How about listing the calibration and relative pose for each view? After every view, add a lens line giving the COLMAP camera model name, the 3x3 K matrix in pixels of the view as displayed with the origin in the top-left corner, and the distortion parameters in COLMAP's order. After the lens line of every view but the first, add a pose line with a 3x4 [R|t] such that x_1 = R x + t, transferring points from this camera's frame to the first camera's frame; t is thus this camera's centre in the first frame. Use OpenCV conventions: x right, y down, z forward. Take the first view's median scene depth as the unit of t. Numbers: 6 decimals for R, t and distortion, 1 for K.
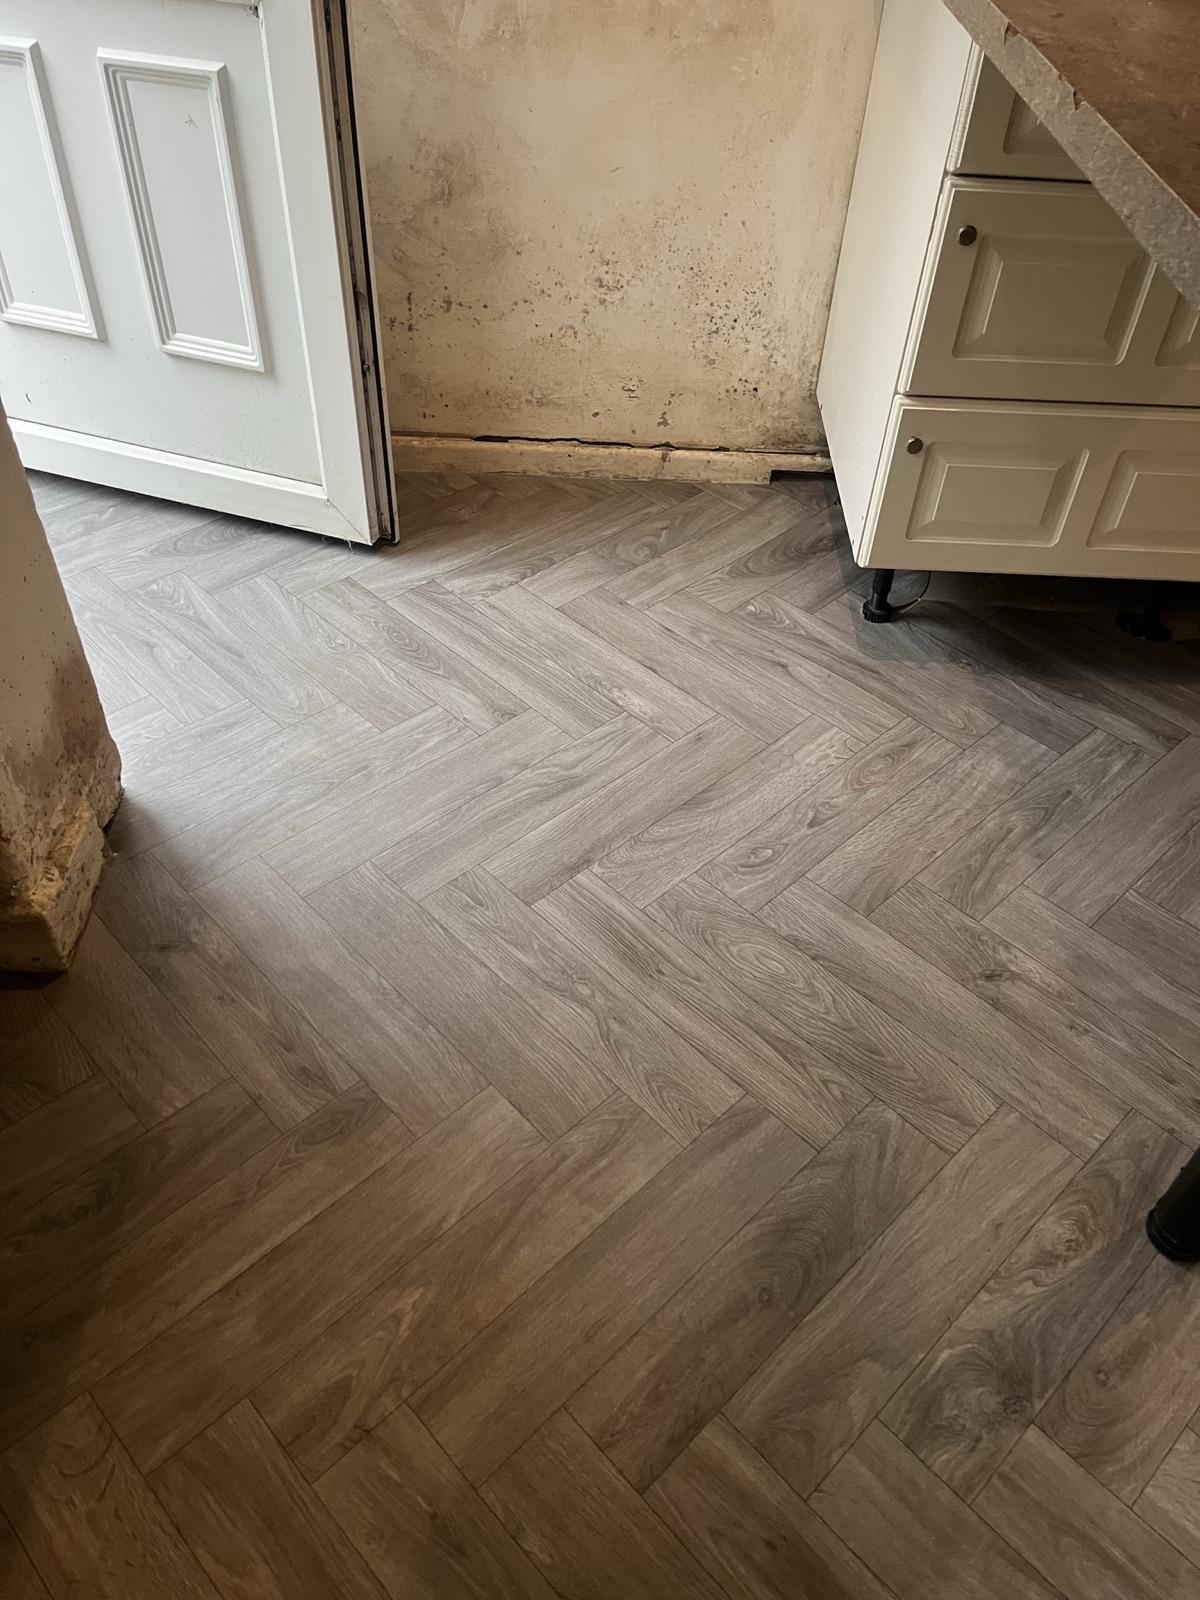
lens RADIAL K [[1227.9, 0, 600.0], [0, 1227.9, 800.0], [0, 0, 1]] dist [0.041246, -0.011258]
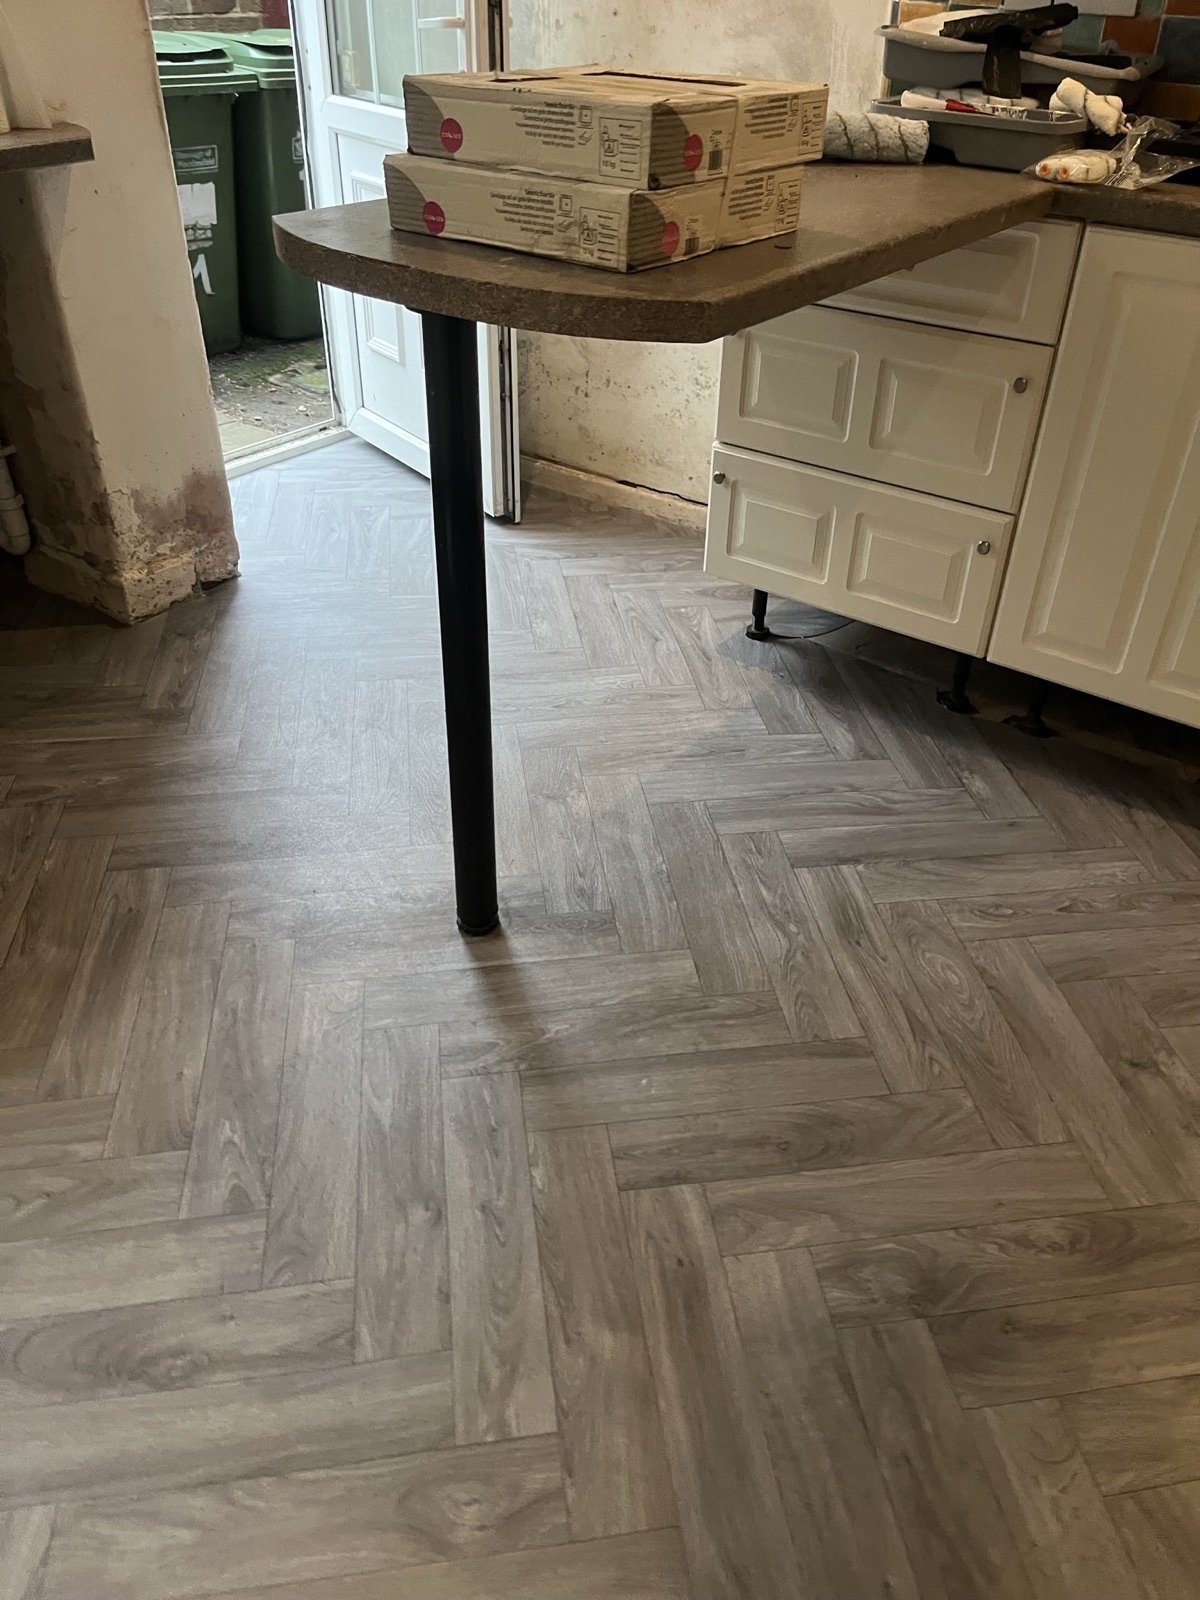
lens RADIAL K [[1227.9, 0, 600.0], [0, 1227.9, 800.0], [0, 0, 1]] dist [0.041246, -0.011258]
pose [[0.811523, 0.310135, -0.495225, 0.824026], [-0.392415, 0.917224, -0.068637, 0.170480], [0.432945, 0.250035, 0.866049, -0.152515]]
